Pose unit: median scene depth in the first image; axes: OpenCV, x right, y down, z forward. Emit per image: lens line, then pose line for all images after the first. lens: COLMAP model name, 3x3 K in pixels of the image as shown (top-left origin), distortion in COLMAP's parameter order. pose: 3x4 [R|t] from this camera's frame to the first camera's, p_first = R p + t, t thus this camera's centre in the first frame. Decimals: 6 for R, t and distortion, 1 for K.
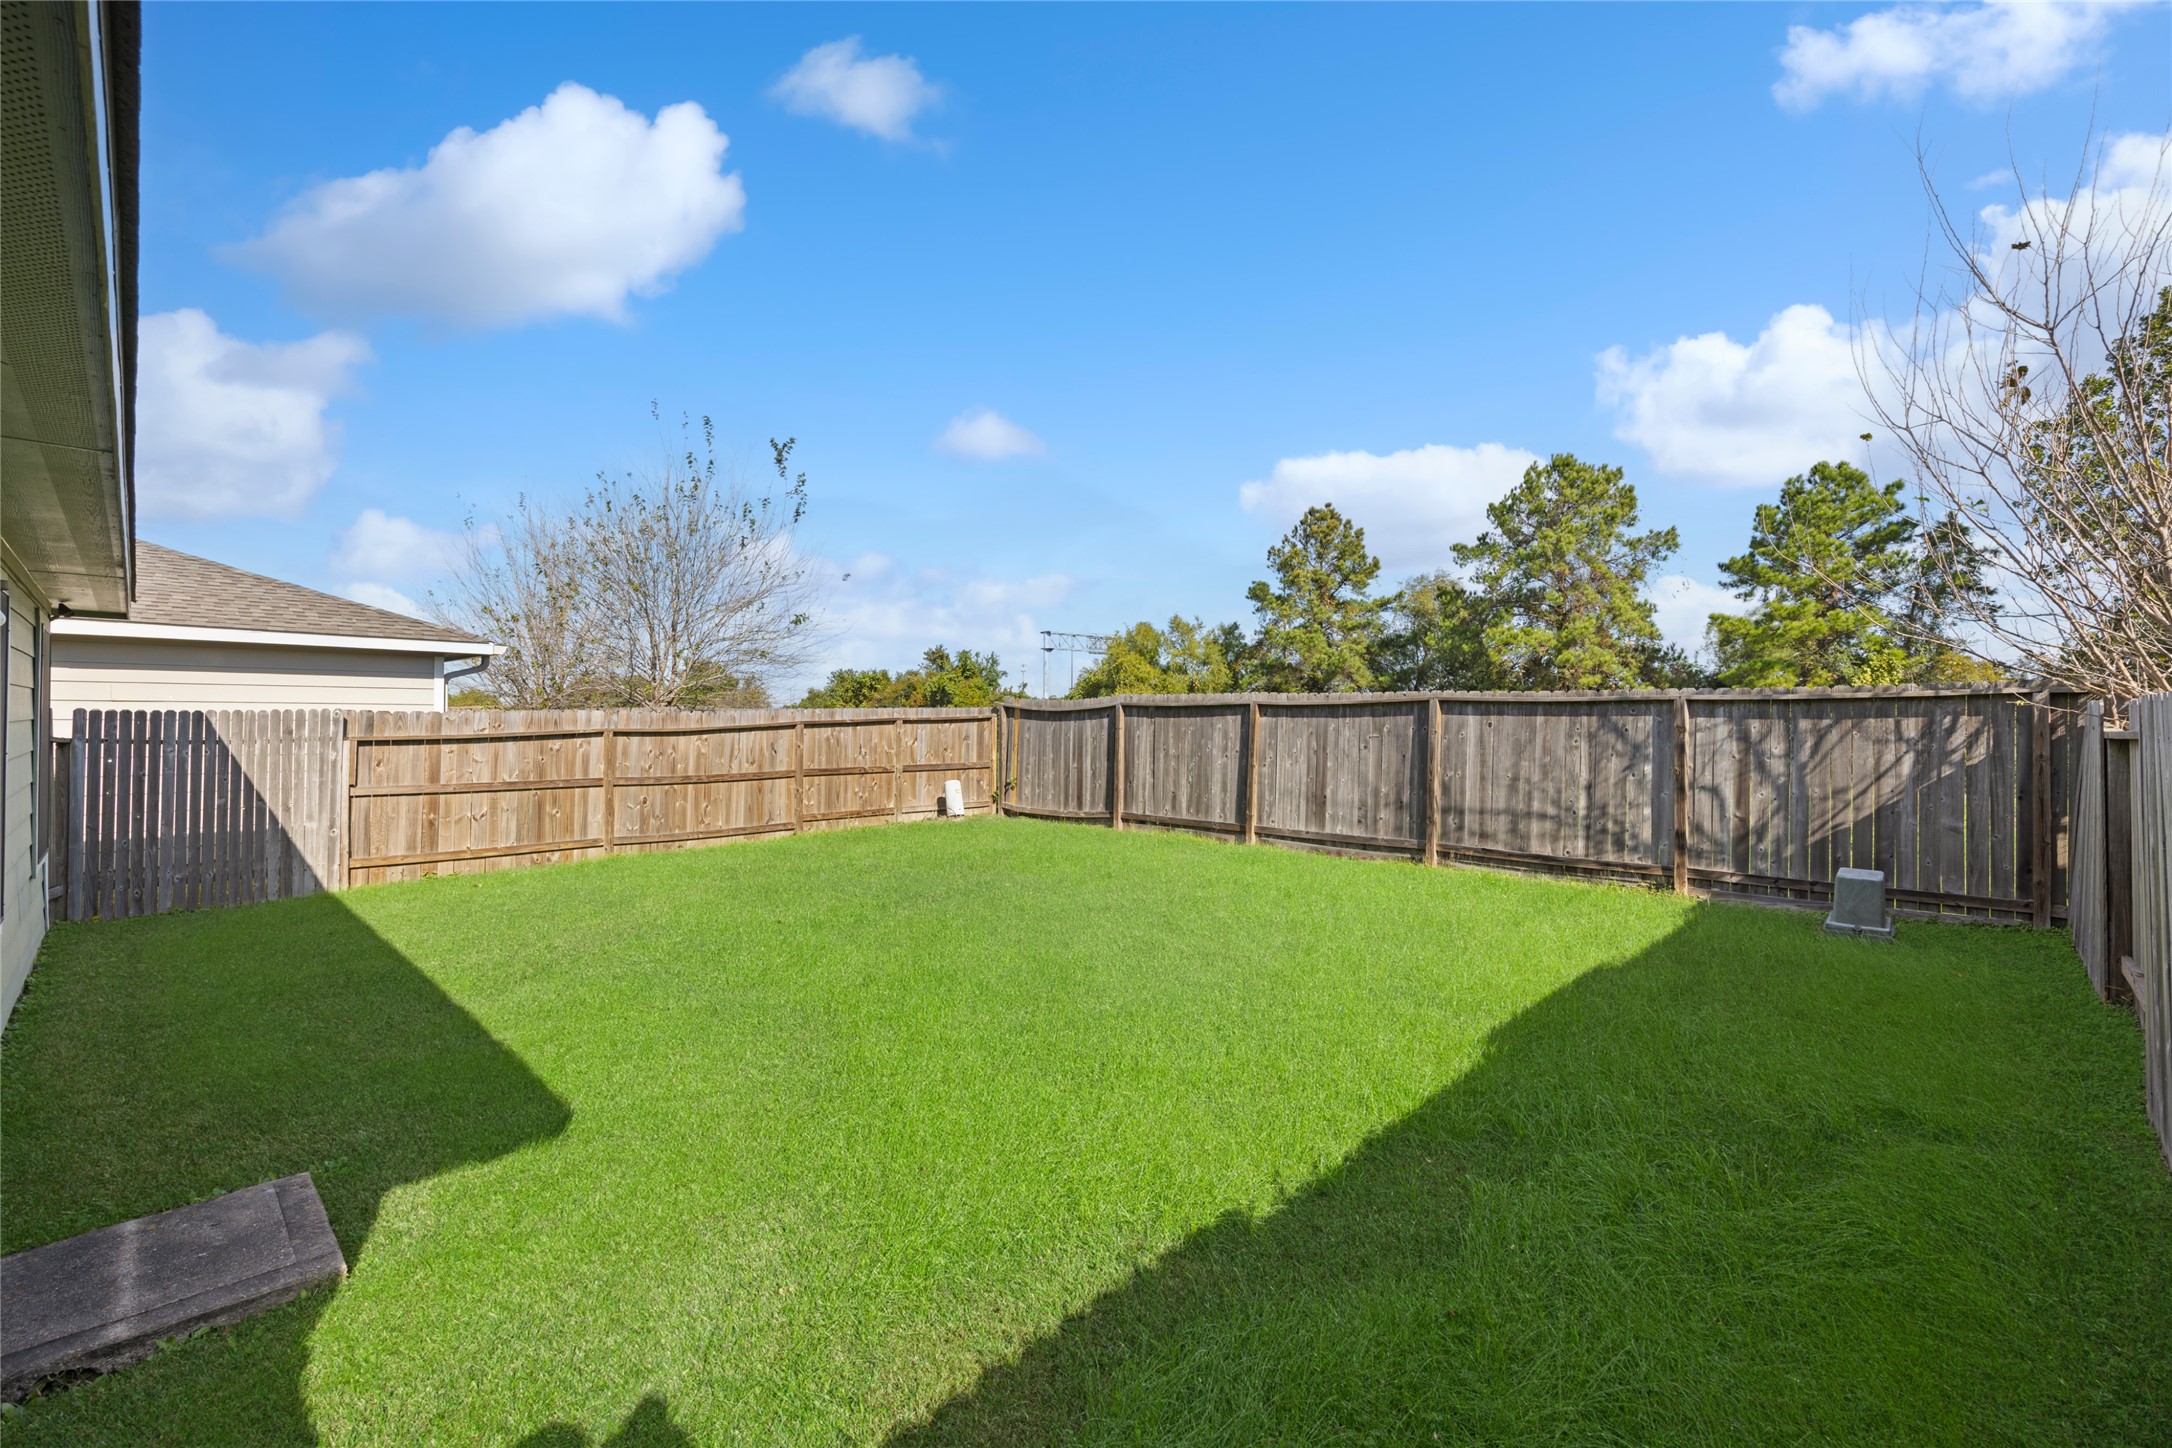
lens RADIAL K [[918.8, 0, 1087.7], [0, 918.8, 718.3], [0, 0, 1]] dist [-0.021773, 0.000470]
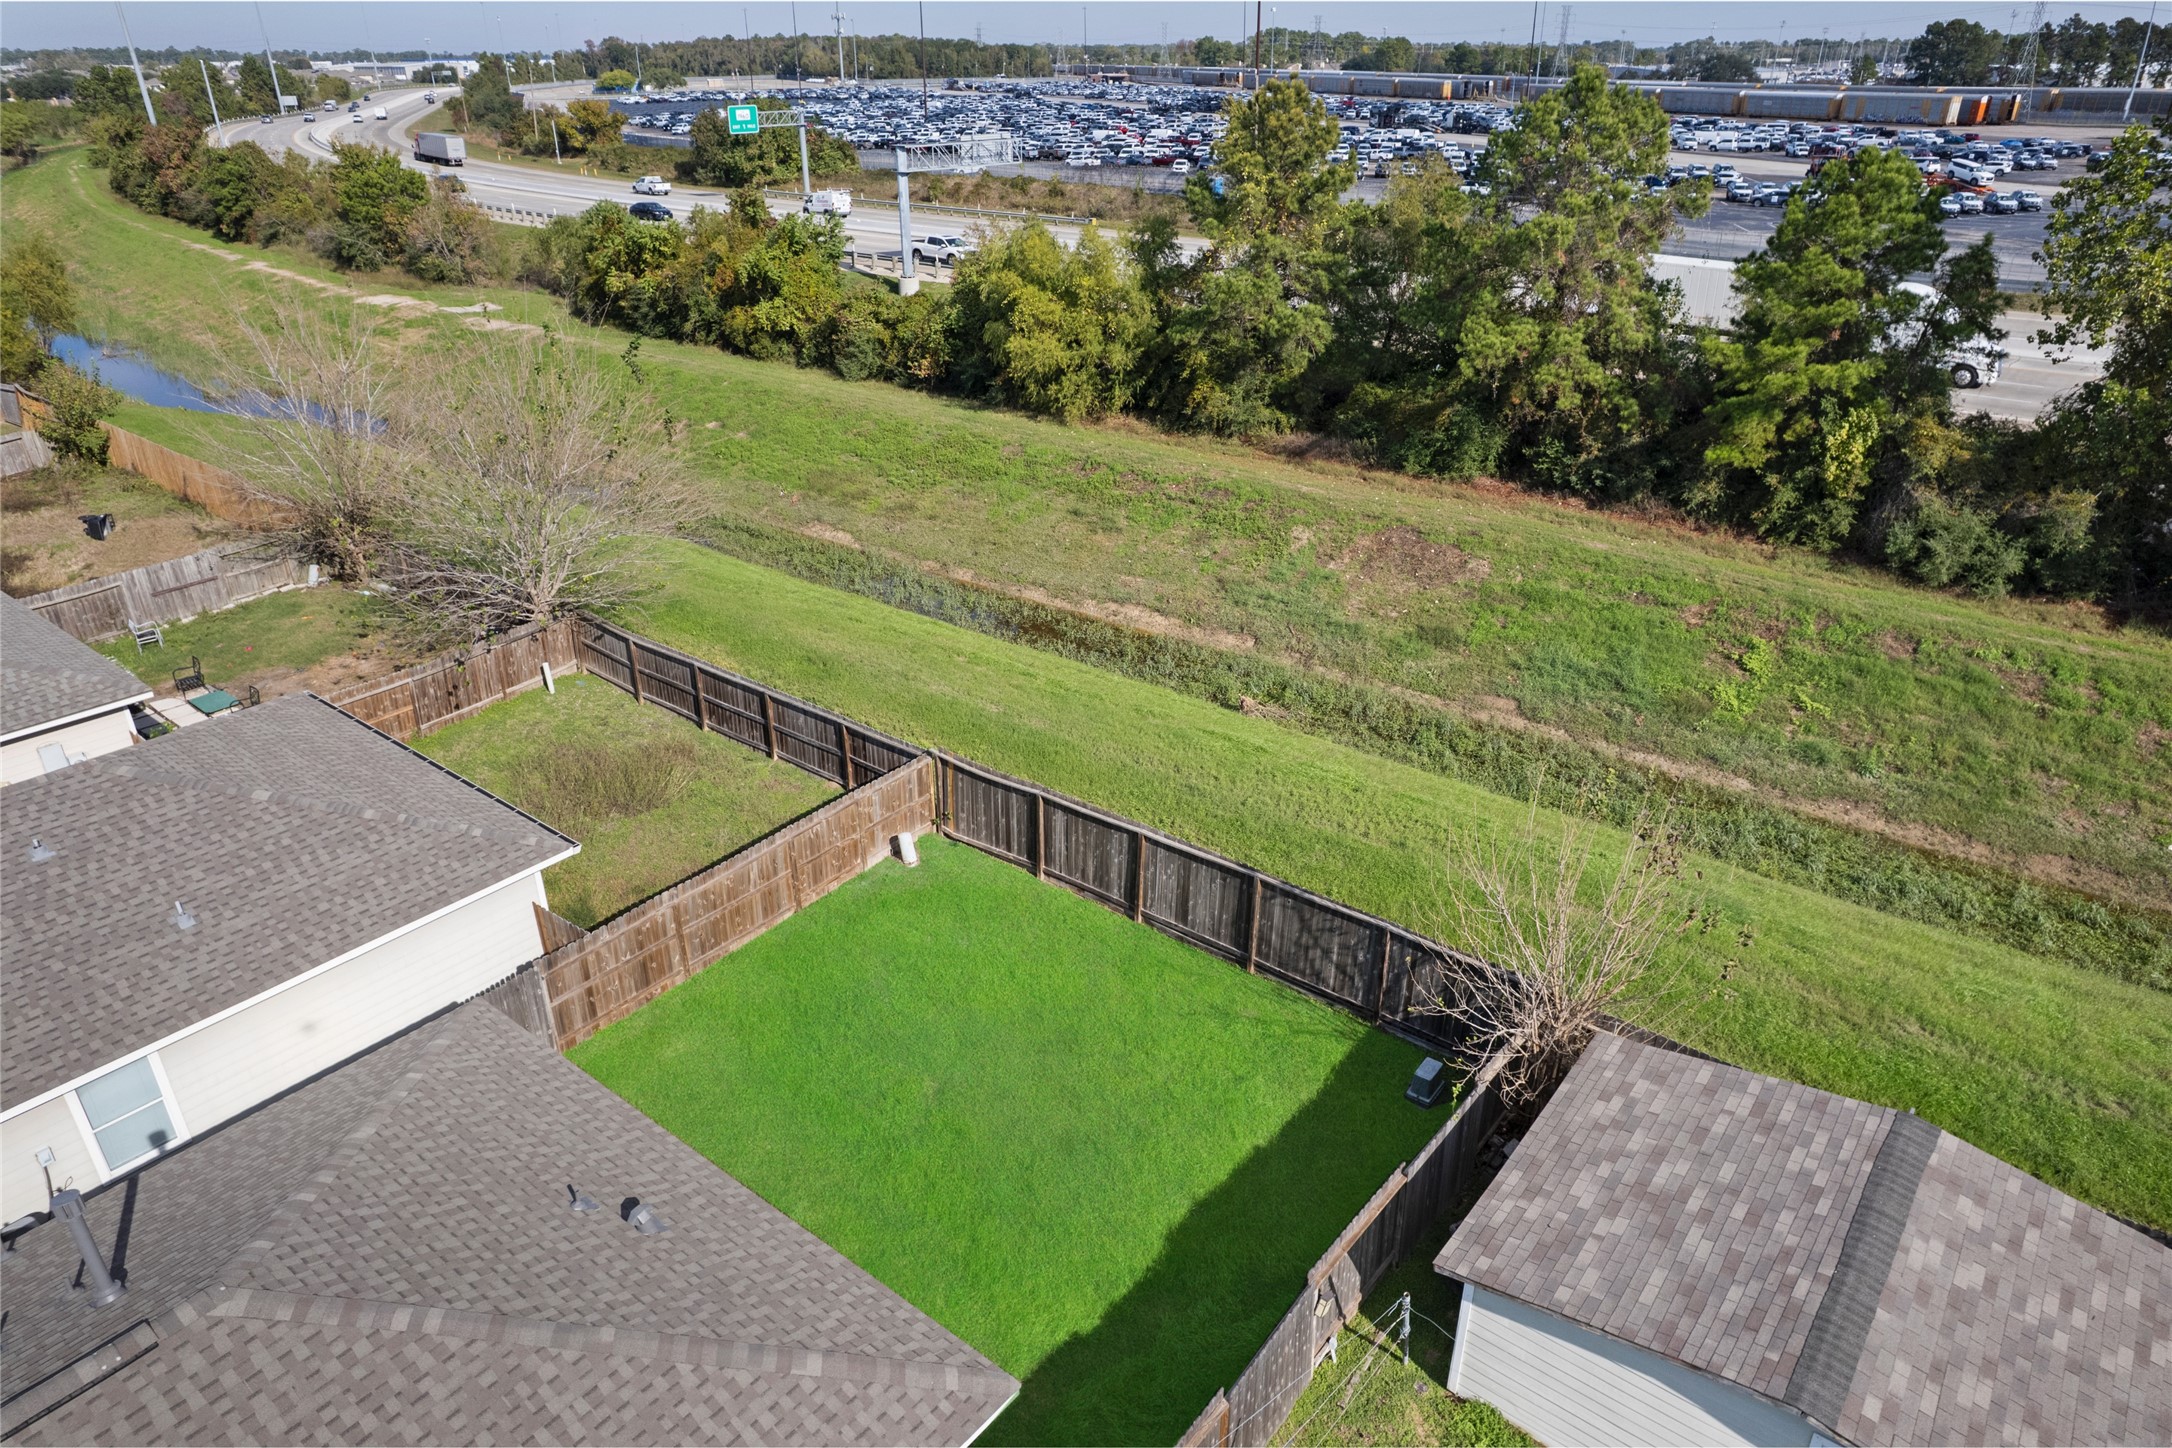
lens RADIAL K [[1373.6, 0, 1086.0], [0, 1373.6, 724.0], [0, 0, 1]] dist [-0.071084, 0.070157]
pose [[0.995619, -0.050740, 0.078537, -0.041528], [0.010291, 0.894313, 0.447323, -0.889669], [-0.092933, -0.444555, 0.890918, -0.598940]]
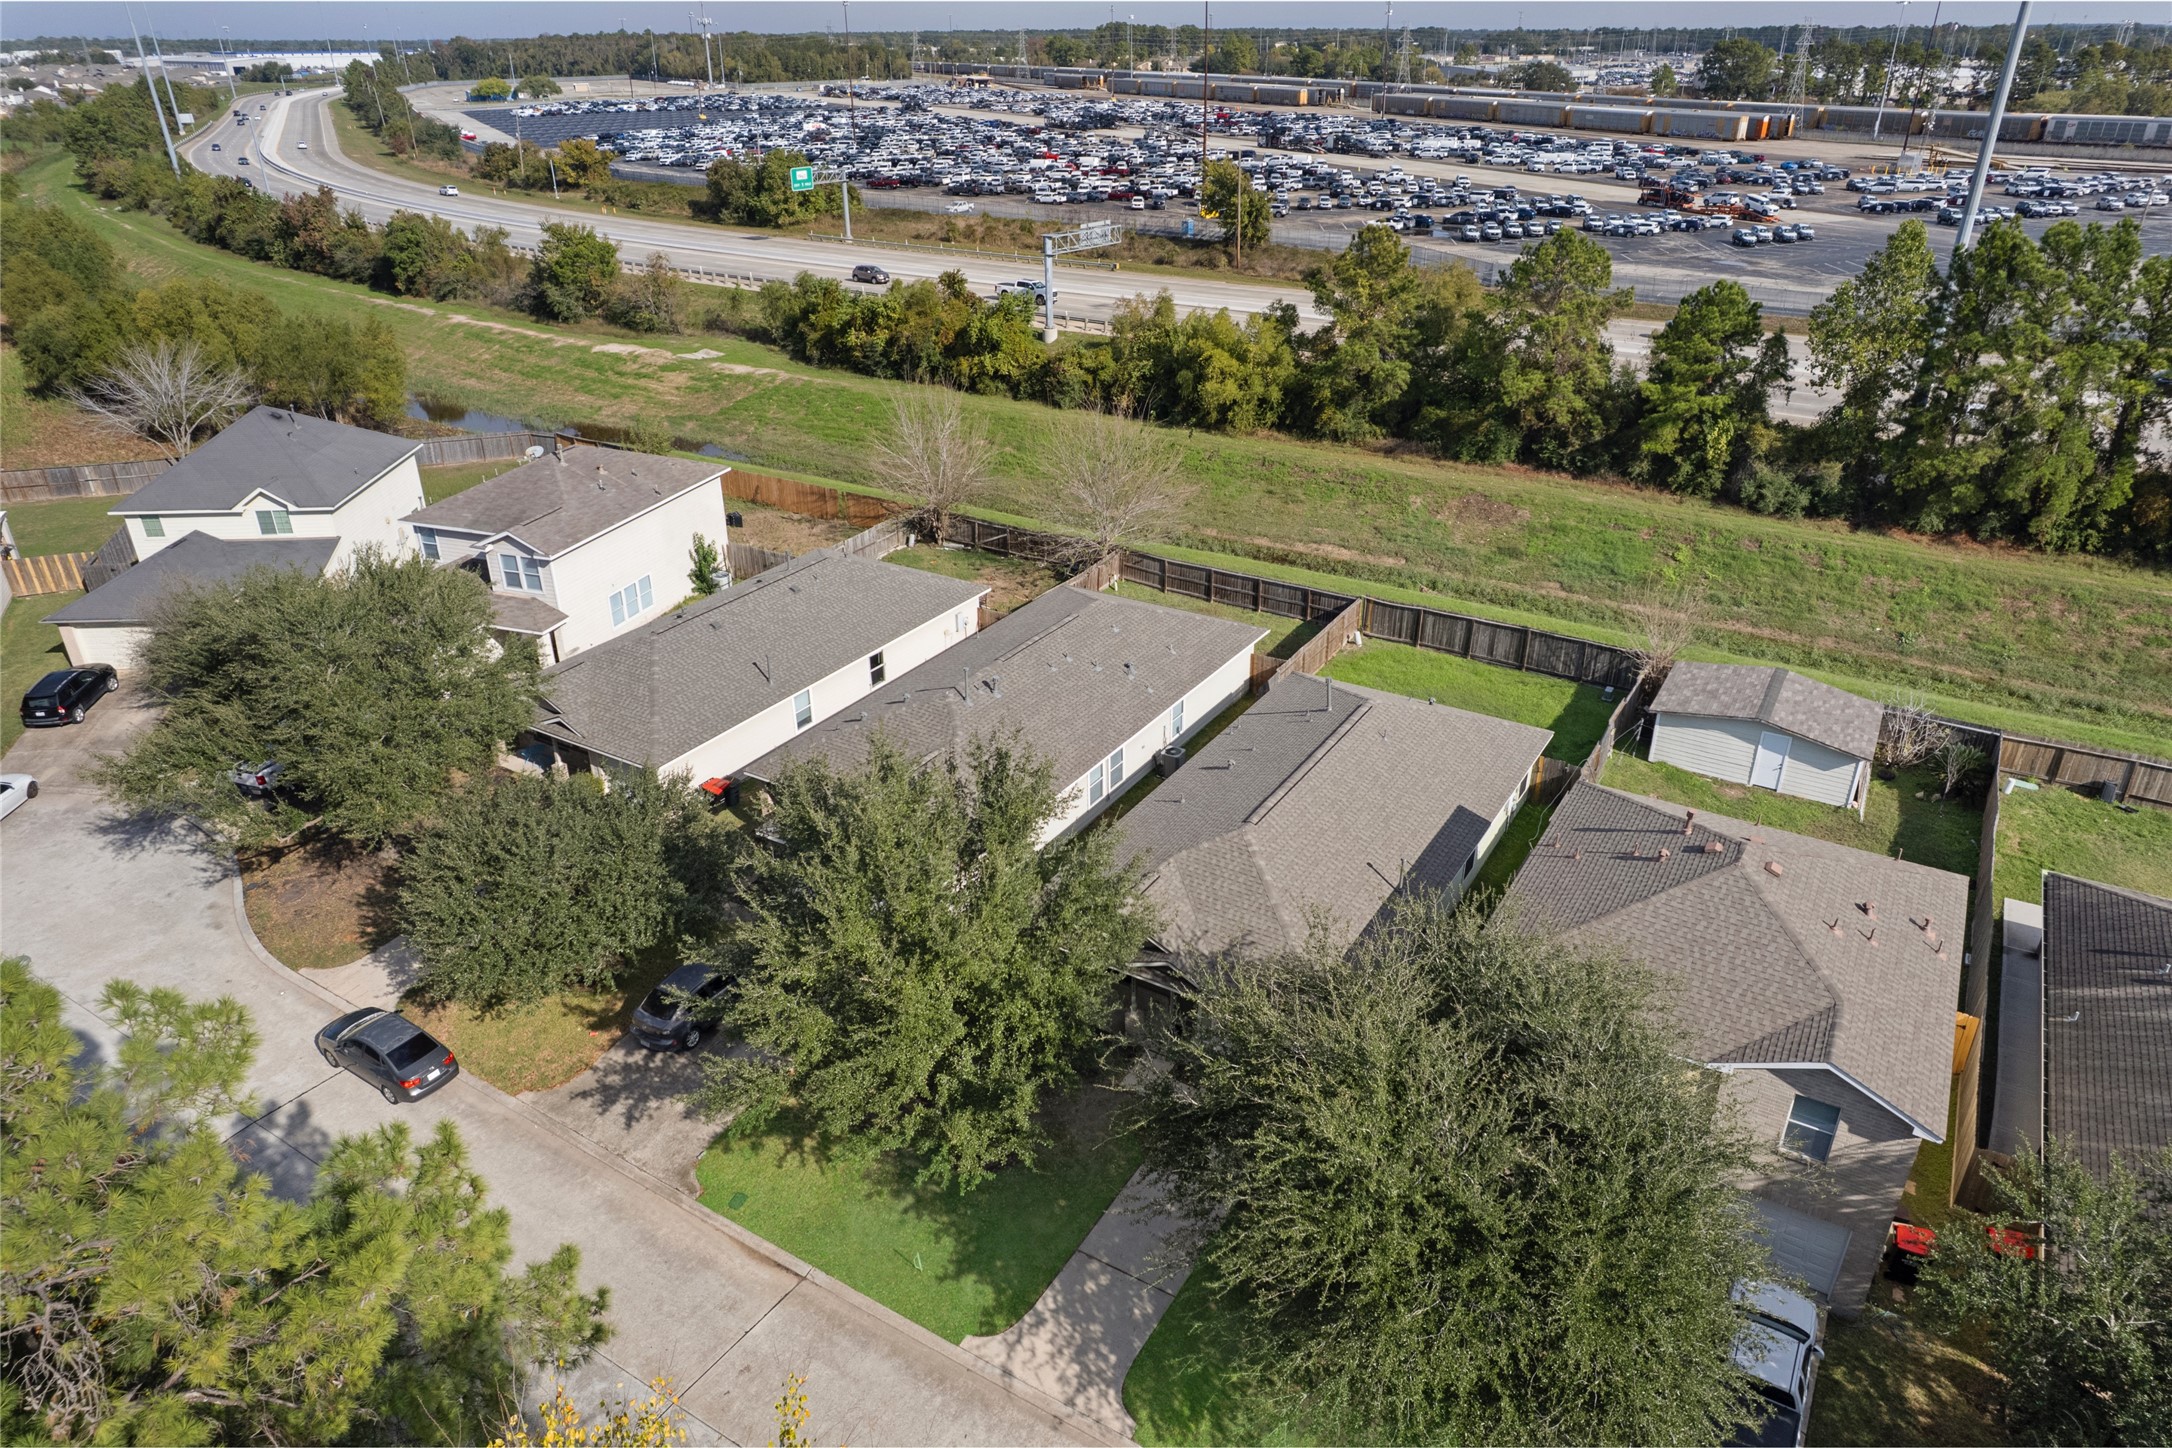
lens RADIAL K [[1373.6, 0, 1086.0], [0, 1373.6, 724.0], [0, 0, 1]] dist [-0.071084, 0.070157]
pose [[0.977670, -0.105959, 0.181476, -1.765634], [0.011080, 0.888368, 0.458999, -1.631328], [-0.209852, -0.446739, 0.869705, -2.626047]]
